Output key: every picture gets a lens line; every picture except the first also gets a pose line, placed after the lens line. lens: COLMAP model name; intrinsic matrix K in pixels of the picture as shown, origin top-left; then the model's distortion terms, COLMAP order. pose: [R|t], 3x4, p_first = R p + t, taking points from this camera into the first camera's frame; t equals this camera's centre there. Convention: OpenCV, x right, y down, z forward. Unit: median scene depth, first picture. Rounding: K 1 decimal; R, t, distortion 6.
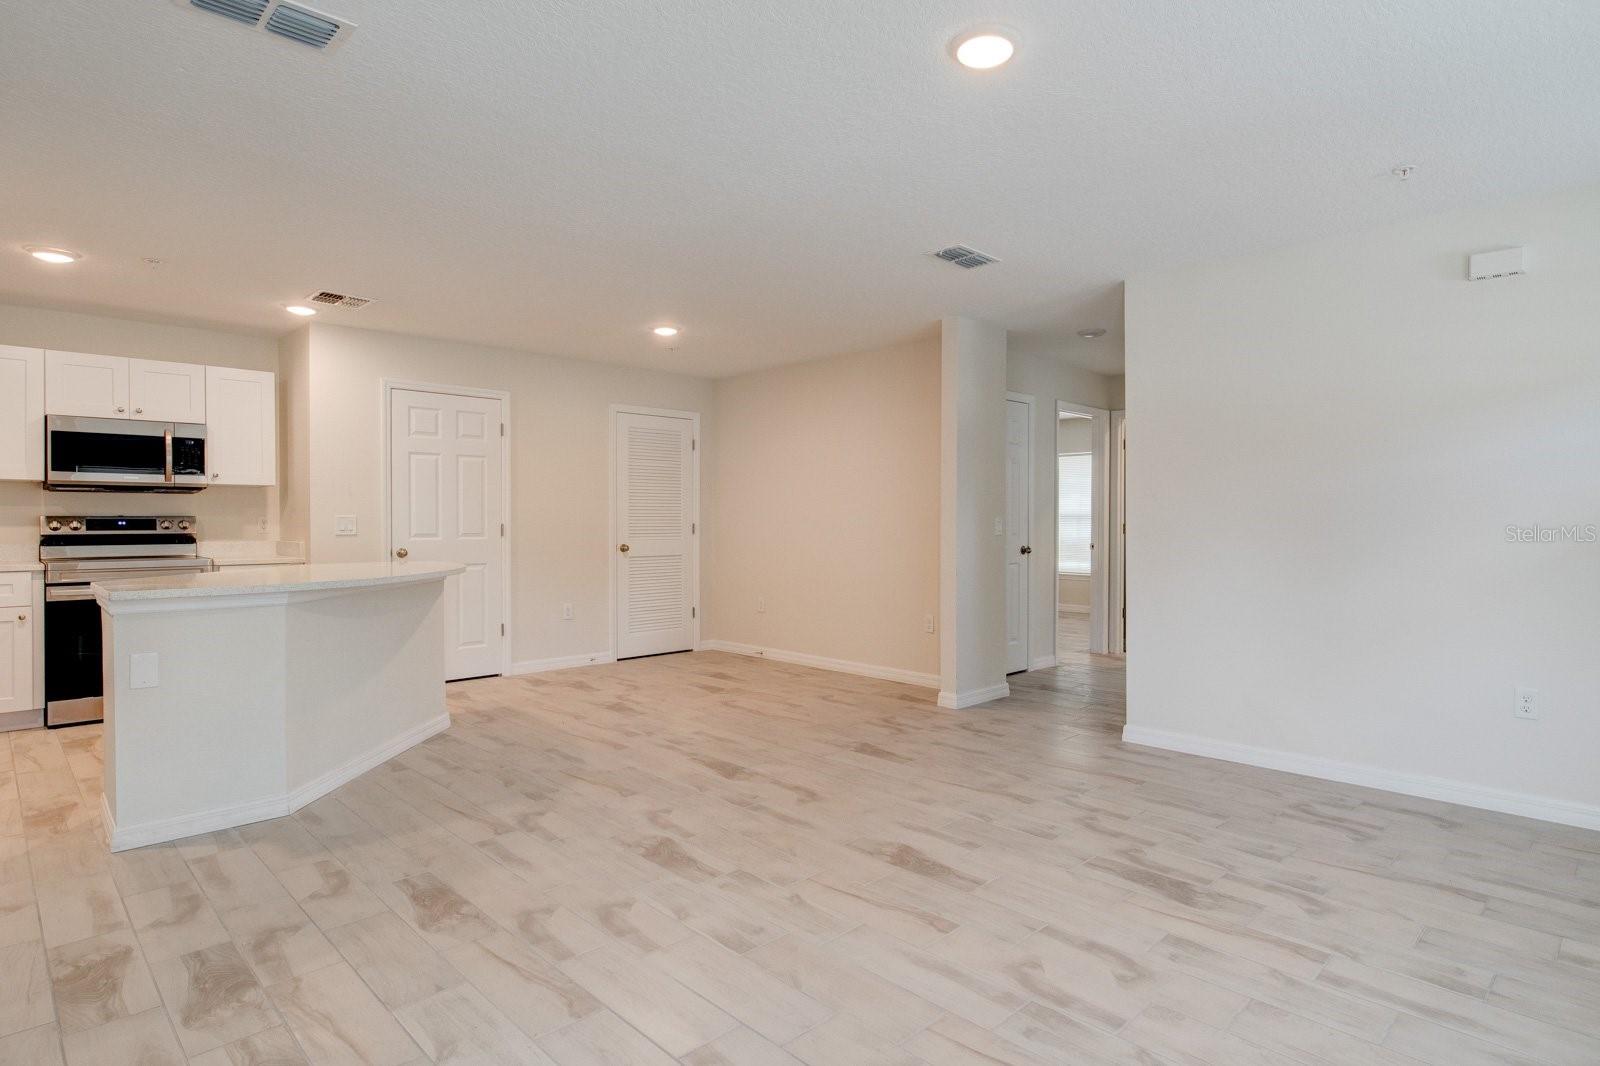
lens RADIAL K [[829.4, 0, 800.0], [0, 829.4, 533.0], [0, 0, 1]] dist [-0.001095, 0.000208]
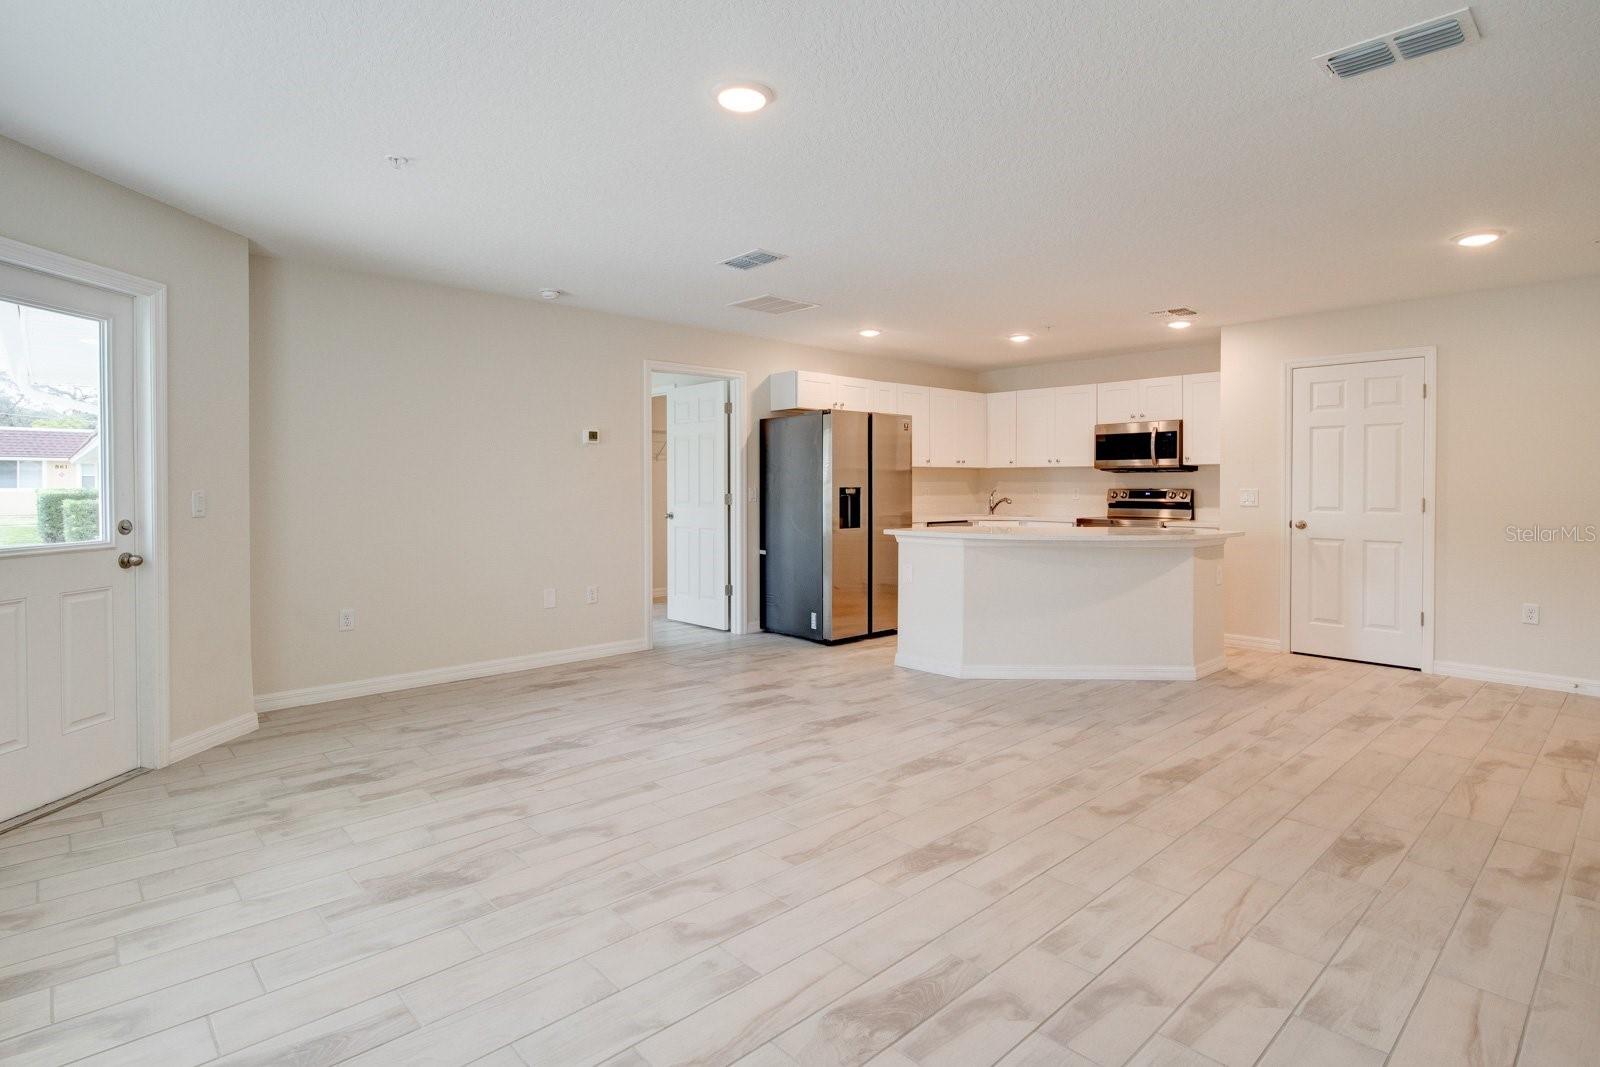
lens RADIAL K [[789.3, 0, 864.9], [0, 789.3, 502.8], [0, 0, 1]] dist [-0.005022, -0.000232]
pose [[0.051933, 0.020957, -0.998431, 0.799995], [-0.018751, 0.999624, 0.020007, -0.021793], [0.998475, 0.017682, 0.052306, 0.664540]]
